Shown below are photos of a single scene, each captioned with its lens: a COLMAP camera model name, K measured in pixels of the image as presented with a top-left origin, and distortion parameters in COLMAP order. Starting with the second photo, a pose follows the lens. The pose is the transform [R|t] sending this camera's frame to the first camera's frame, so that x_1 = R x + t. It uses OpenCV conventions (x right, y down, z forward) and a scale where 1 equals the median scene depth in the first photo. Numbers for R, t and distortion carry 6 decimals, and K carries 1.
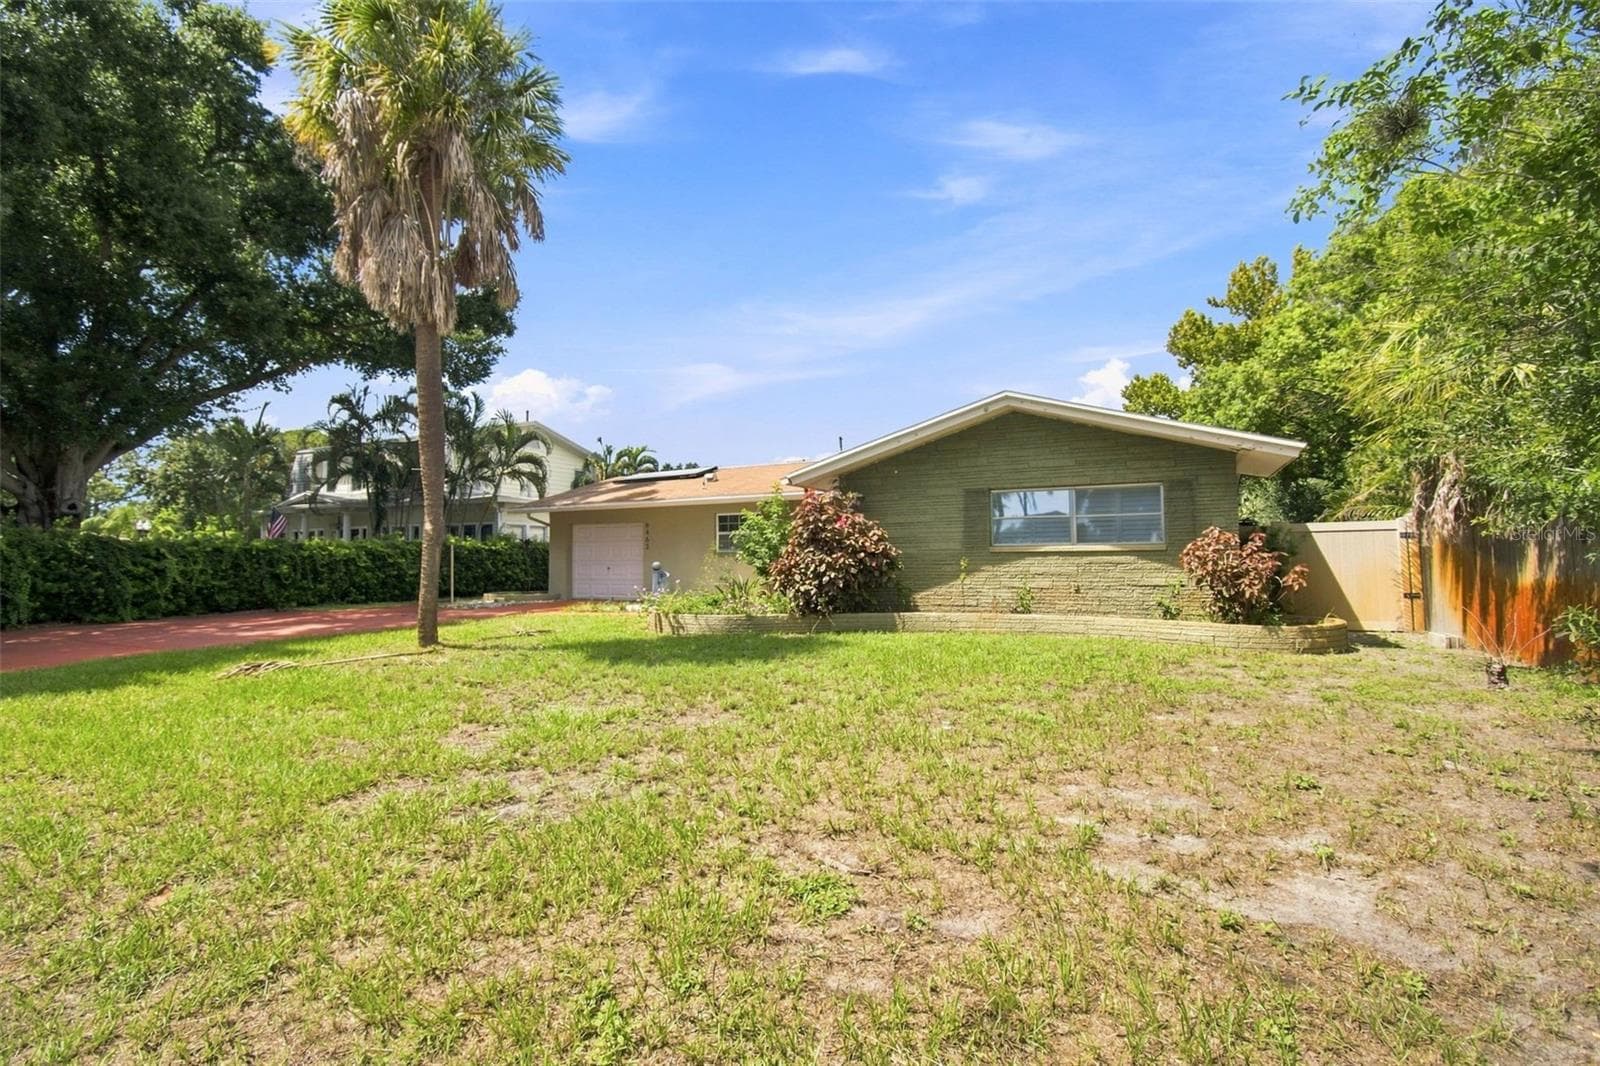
lens RADIAL K [[738.3, 0, 799.2], [0, 738.3, 502.6], [0, 0, 1]] dist [-0.001685, -0.000208]
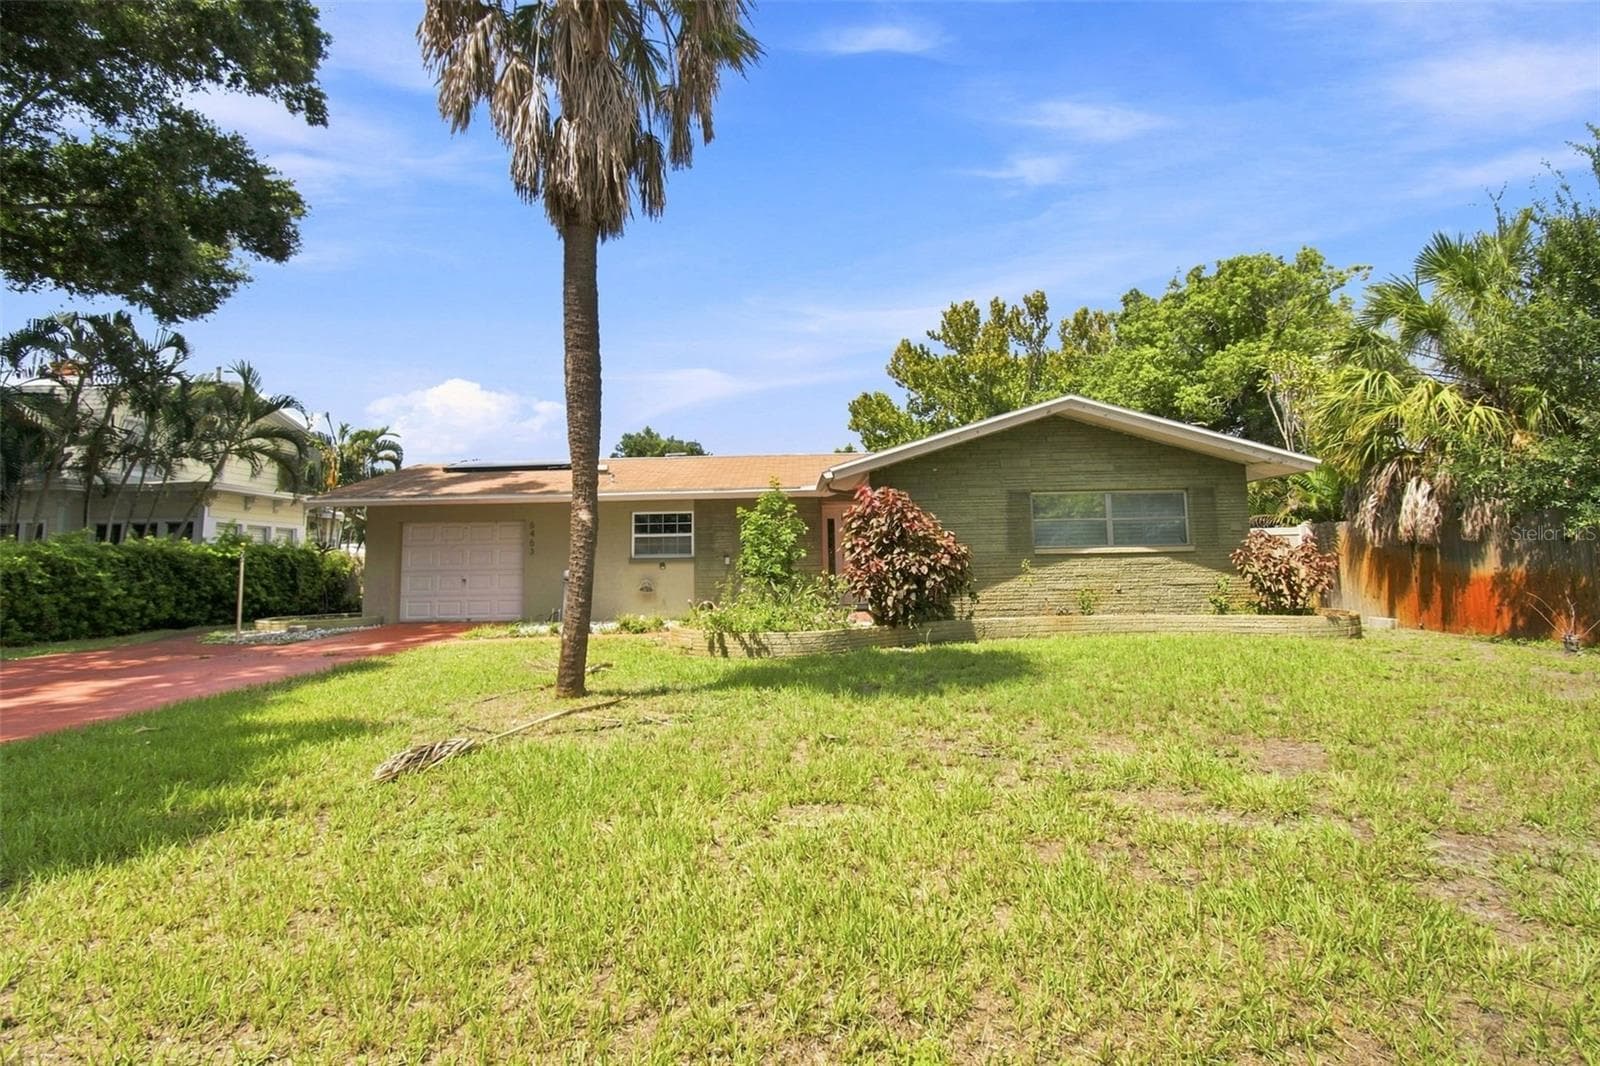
lens RADIAL K [[754.5, 0, 805.6], [0, 754.5, 470.2], [0, 0, 1]] dist [-0.002448, 0.000265]
pose [[0.896321, 0.044033, 0.441213, -0.446523], [-0.021376, 0.998191, -0.056195, 0.016794], [-0.442890, 0.040937, 0.895641, 0.210612]]
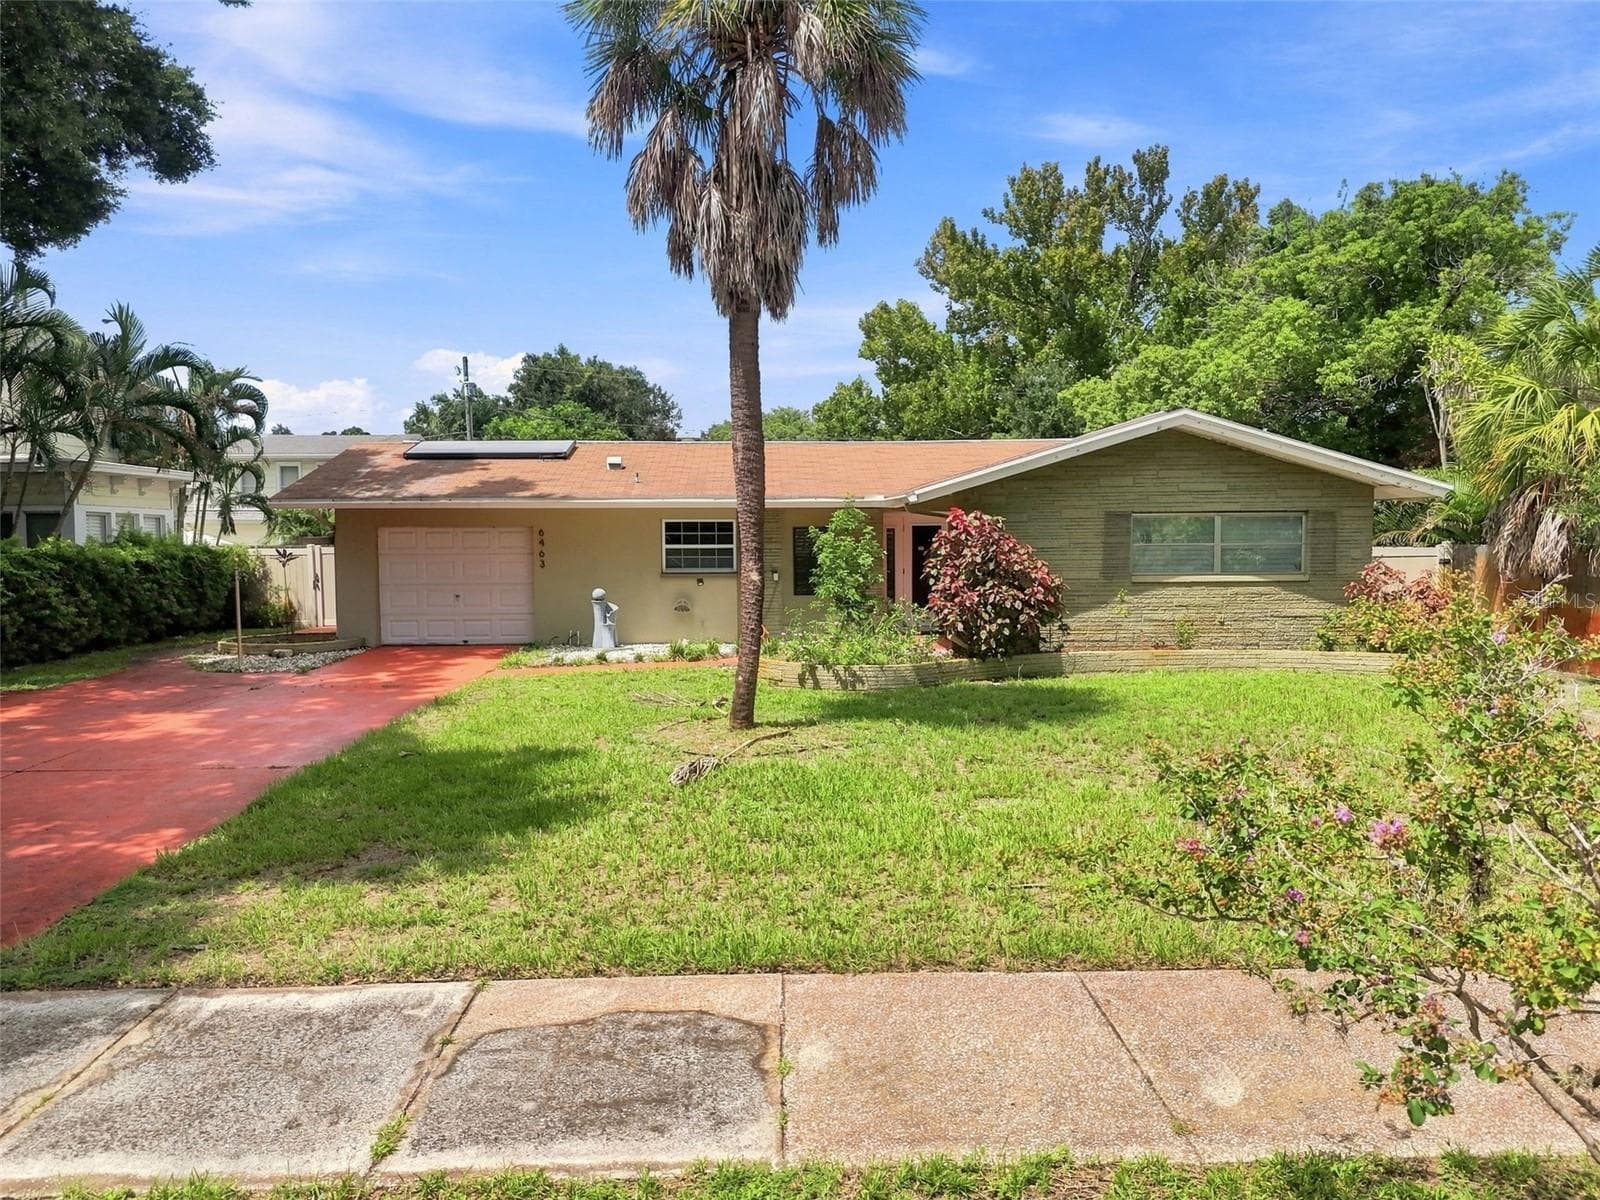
lens RADIAL K [[1177.8, 0, 808.4], [0, 1177.8, 590.8], [0, 0, 1]] dist [0.082394, -0.087791]
pose [[0.878711, -0.020281, 0.476922, -0.744187], [-0.037195, 0.993150, 0.110765, -0.065063], [-0.475902, -0.115069, 0.871938, -0.077846]]
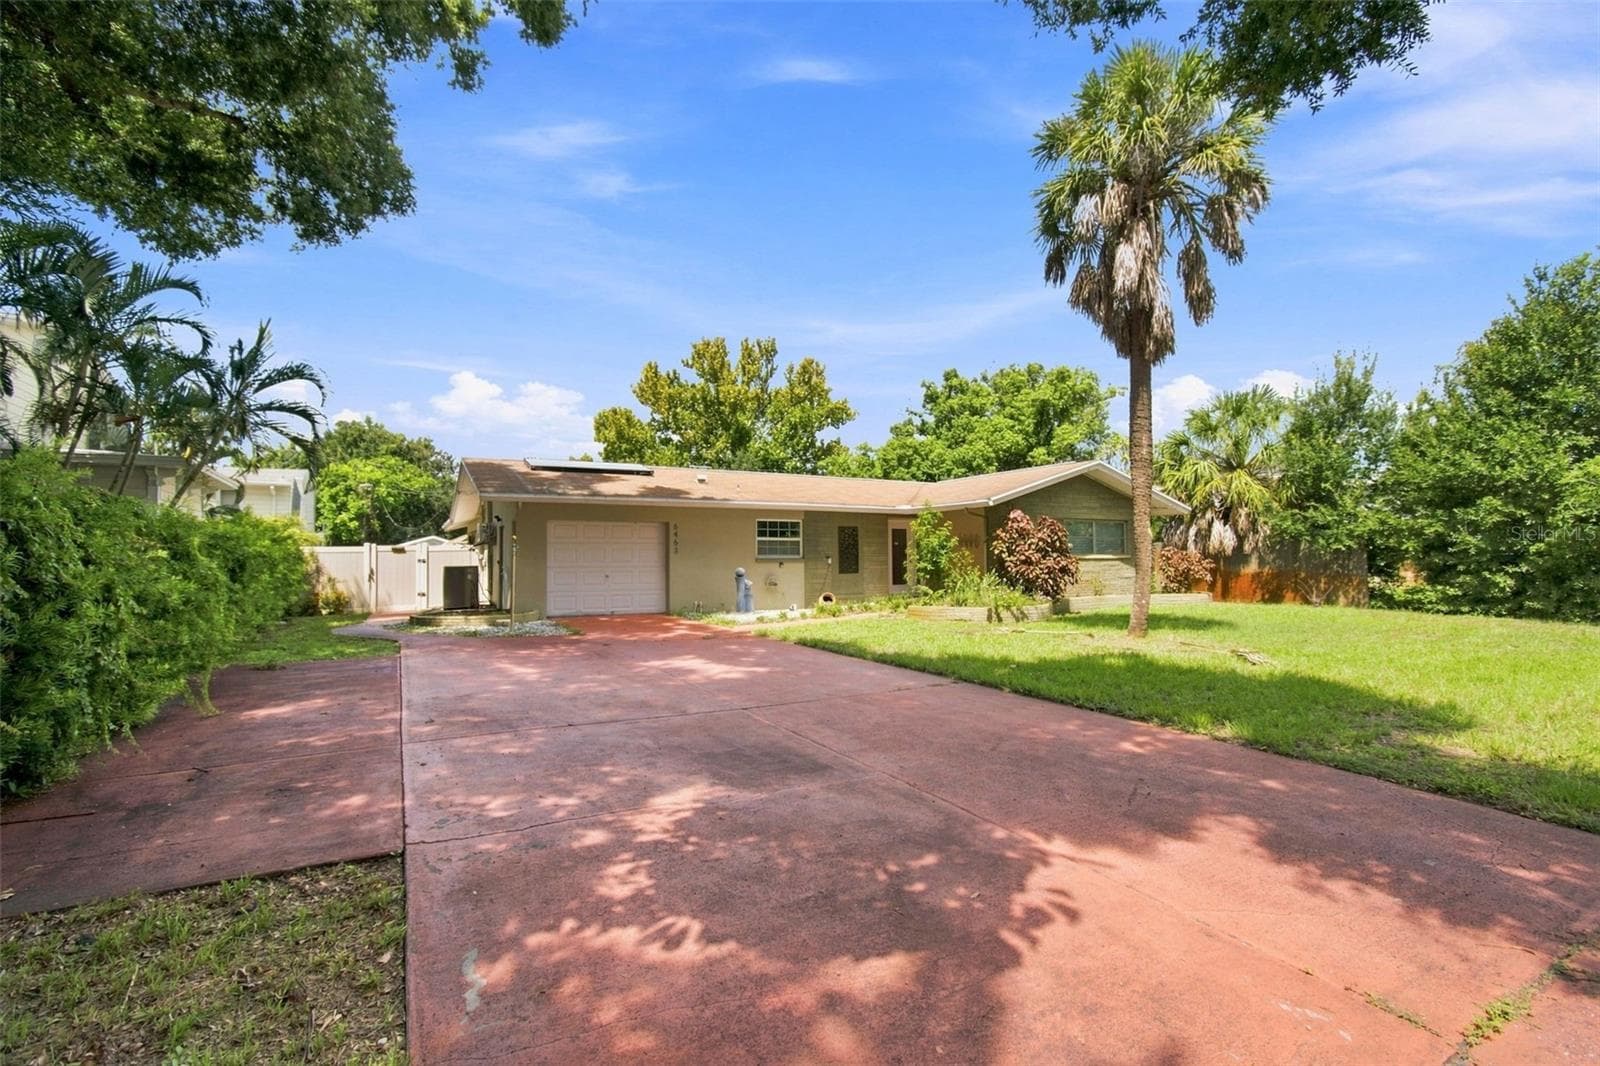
lens RADIAL K [[704.0, 0, 800.0], [0, 704.0, 533.0], [0, 0, 1]] dist [-0.002329, -0.000033]
pose [[0.554866, 0.037446, 0.831097, -1.216370], [-0.058115, 0.998291, -0.006180, 0.052307], [-0.829907, -0.044870, 0.556094, 0.608101]]
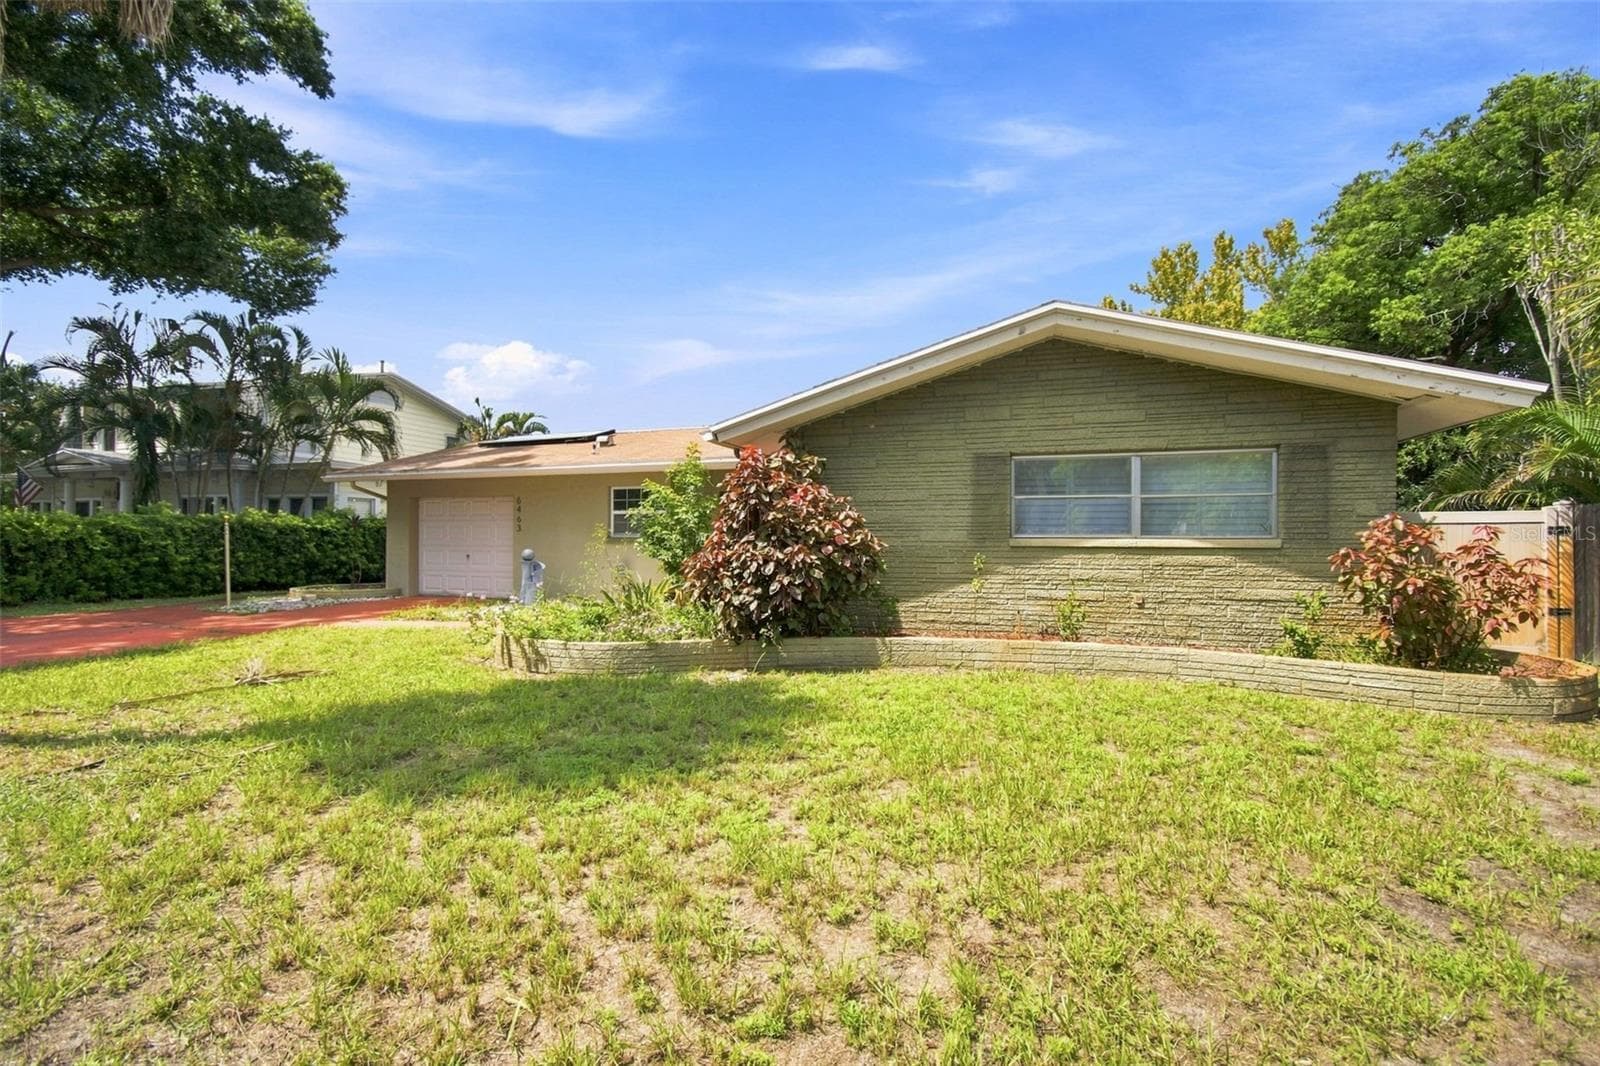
lens RADIAL K [[714.2, 0, 800.6], [0, 714.2, 534.9], [0, 0, 1]] dist [-0.001938, 0.000714]
pose [[0.991177, 0.012945, 0.131913, -0.021289], [-0.021951, 0.997508, 0.067053, 0.015733], [-0.130716, -0.069357, 0.988991, 0.351839]]
